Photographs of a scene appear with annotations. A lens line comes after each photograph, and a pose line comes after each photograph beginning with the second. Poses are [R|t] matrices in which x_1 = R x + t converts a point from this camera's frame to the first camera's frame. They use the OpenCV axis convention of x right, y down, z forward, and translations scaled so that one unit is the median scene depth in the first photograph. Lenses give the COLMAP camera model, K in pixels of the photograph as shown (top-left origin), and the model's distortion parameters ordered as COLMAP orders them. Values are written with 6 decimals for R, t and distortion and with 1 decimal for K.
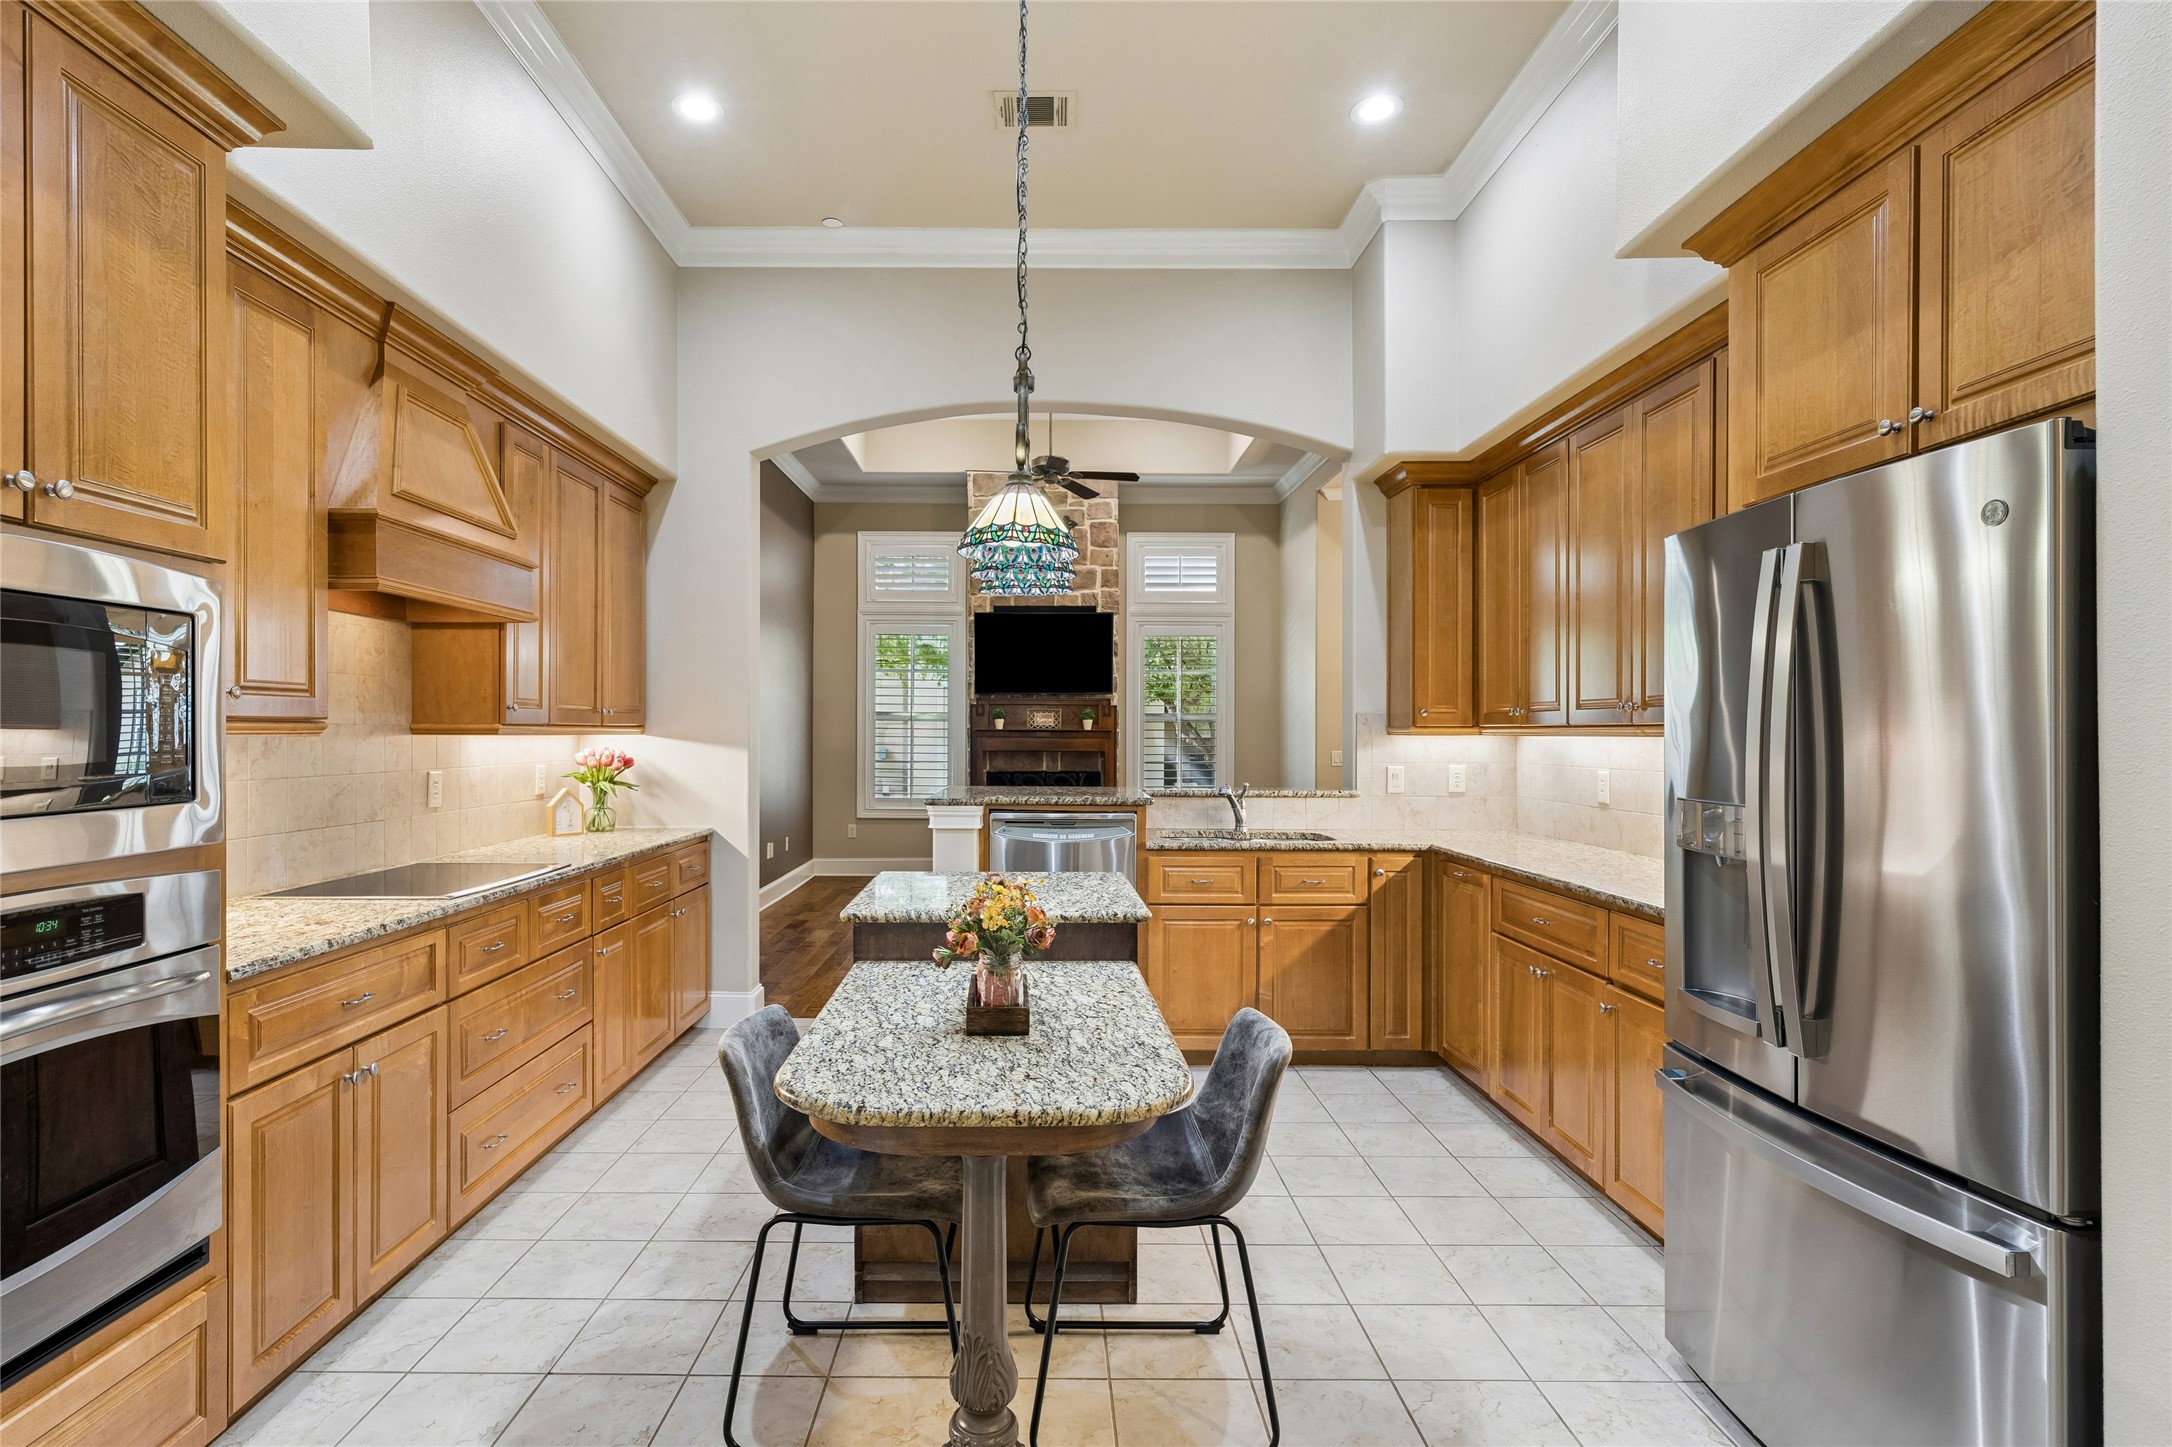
lens RADIAL K [[1064.6, 0, 1086.5], [0, 1064.6, 739.3], [0, 0, 1]] dist [-0.001068, -0.000059]
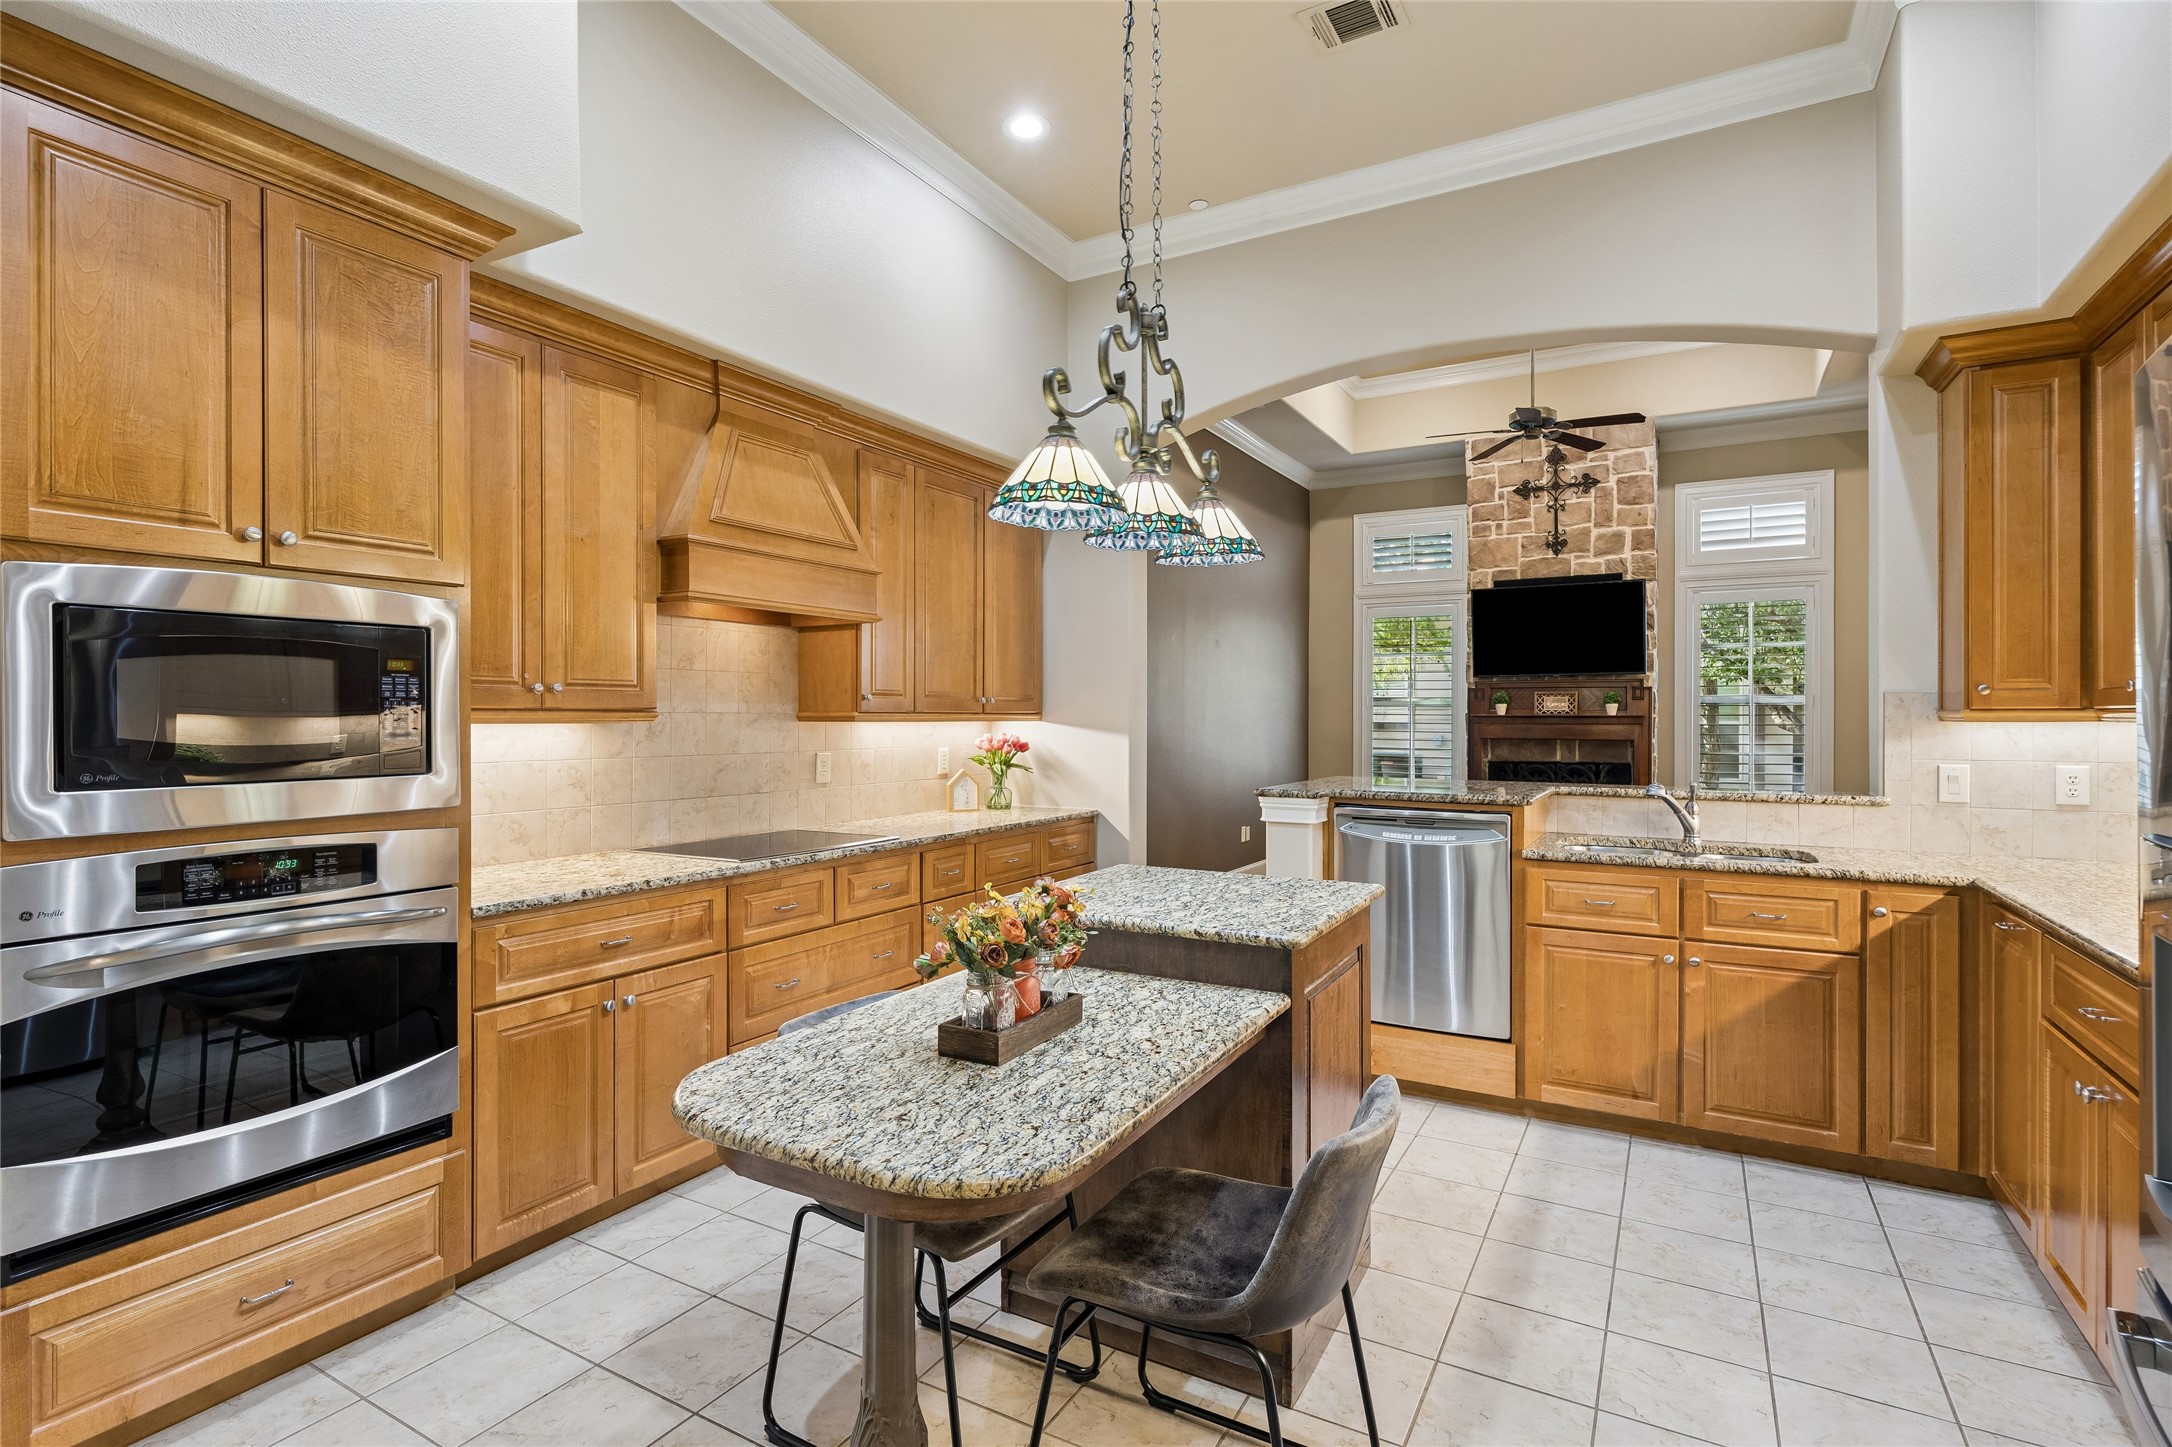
lens RADIAL K [[1040.2, 0, 1086.0], [0, 1040.2, 723.5], [0, 0, 1]] dist [0.000398, -0.000187]
pose [[0.859229, 0.000832, -0.511591, 0.213193], [-0.001784, 0.999997, -0.001369, -0.000855], [0.511588, 0.002089, 0.859228, 0.146063]]
